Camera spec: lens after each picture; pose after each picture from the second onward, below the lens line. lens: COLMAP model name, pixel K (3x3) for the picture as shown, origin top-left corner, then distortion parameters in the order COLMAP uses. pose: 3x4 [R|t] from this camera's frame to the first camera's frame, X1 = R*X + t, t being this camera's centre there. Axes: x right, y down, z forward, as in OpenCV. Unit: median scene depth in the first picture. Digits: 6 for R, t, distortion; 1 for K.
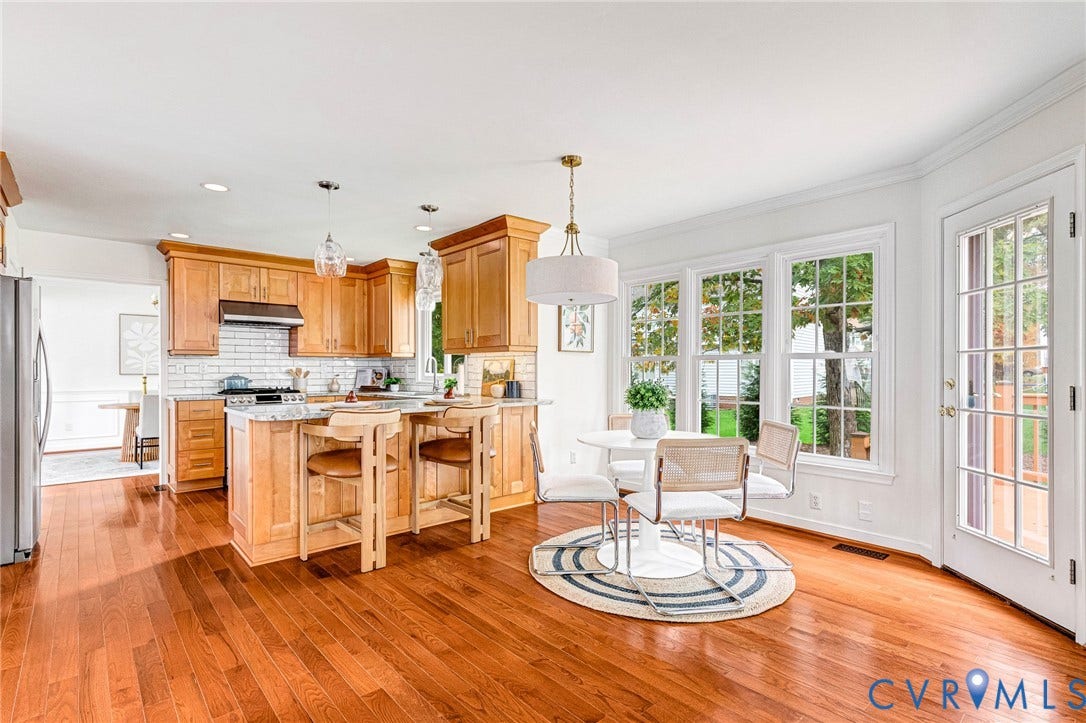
lens RADIAL K [[541.5, 0, 553.7], [0, 541.5, 375.4], [0, 0, 1]] dist [0.005311, 0.000058]
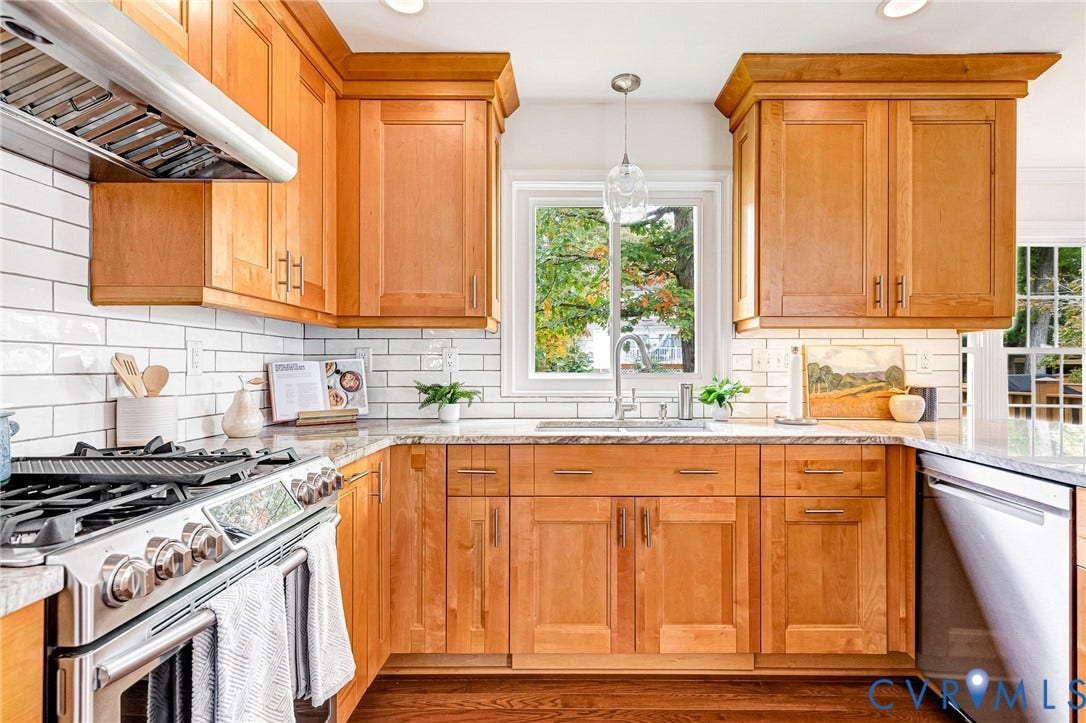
lens RADIAL K [[541.5, 0, 552.3], [0, 541.5, 363.6], [0, 0, 1]] dist [0.005311, 0.000058]
pose [[0.649503, 0.005929, 0.760336, -0.582768], [0.005131, 0.999913, -0.012179, -0.006124], [-0.760342, 0.011811, 0.649416, 0.772923]]
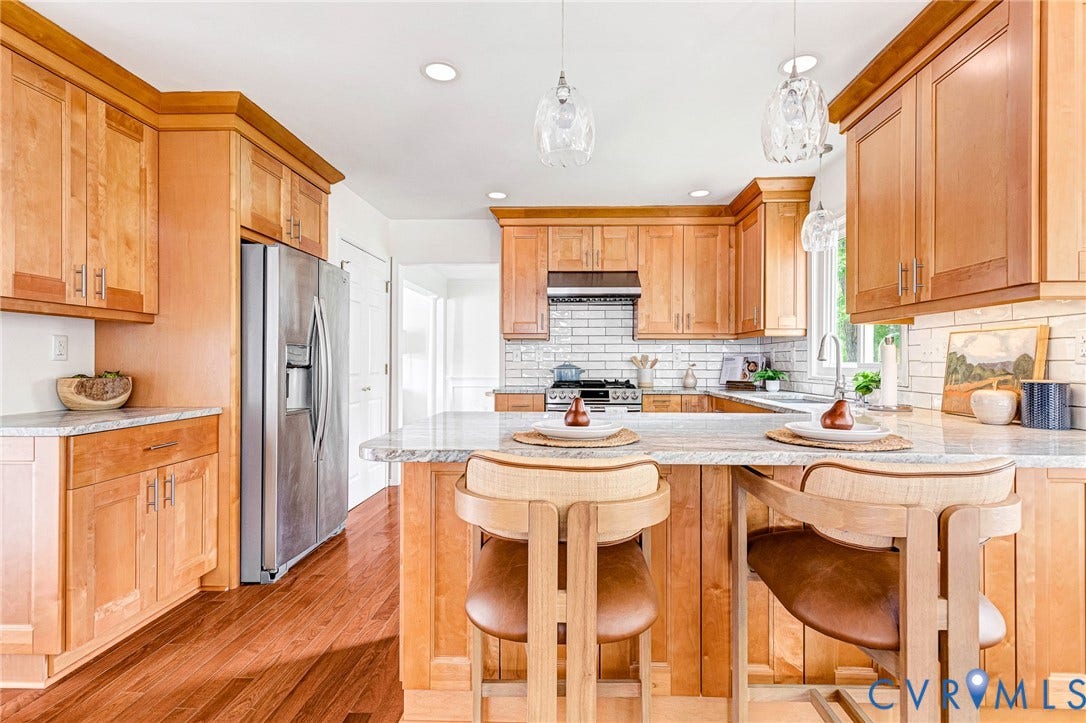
lens RADIAL K [[541.5, 0, 543.2], [0, 541.5, 360.4], [0, 0, 1]] dist [0.005311, 0.000058]
pose [[0.719001, 0.001715, -0.695007, -0.052618], [-0.010034, 0.999918, -0.007913, 0.001325], [0.694937, 0.012663, 0.718960, 0.397113]]
